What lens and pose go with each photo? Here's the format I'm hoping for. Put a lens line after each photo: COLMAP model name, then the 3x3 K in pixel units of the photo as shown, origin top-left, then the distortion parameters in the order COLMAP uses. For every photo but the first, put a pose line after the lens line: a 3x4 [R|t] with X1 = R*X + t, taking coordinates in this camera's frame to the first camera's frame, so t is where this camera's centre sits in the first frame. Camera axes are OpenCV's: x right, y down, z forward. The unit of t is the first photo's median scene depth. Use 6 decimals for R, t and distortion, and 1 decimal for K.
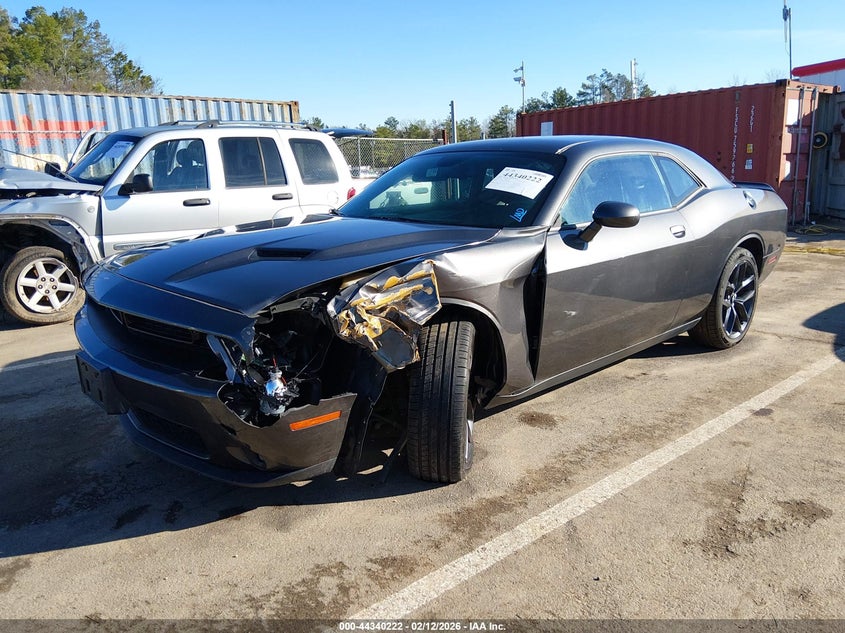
lens RADIAL K [[707.0, 0, 422.5], [0, 707.0, 316.5], [0, 0, 1]] dist [-0.002734, -0.003019]
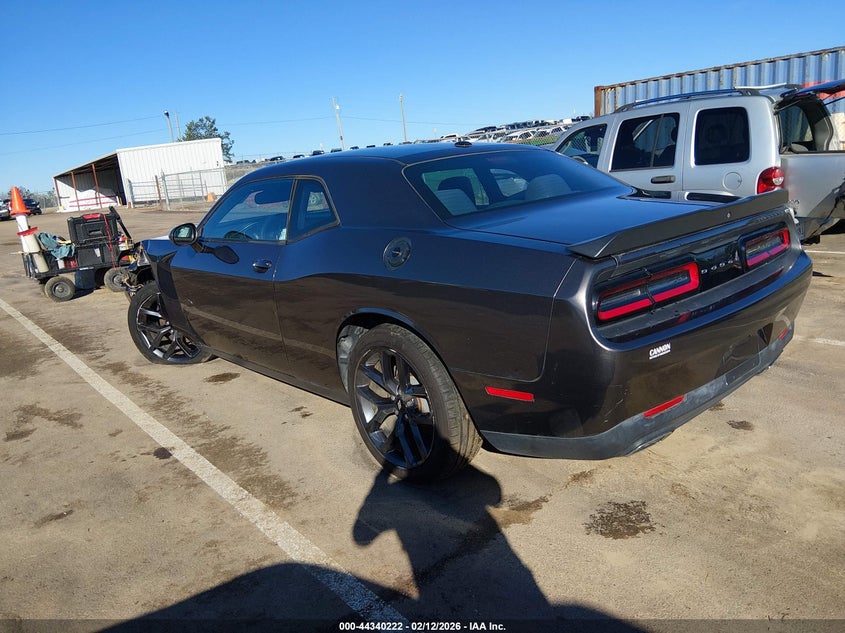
lens RADIAL K [[707.0, 0, 422.5], [0, 707.0, 316.5], [0, 0, 1]] dist [-0.002734, -0.003019]
pose [[-0.117993, 0.234467, -0.964937, 0.762746], [-0.117088, 0.961661, 0.247989, -0.190042], [0.986087, 0.142243, -0.086016, 0.801360]]
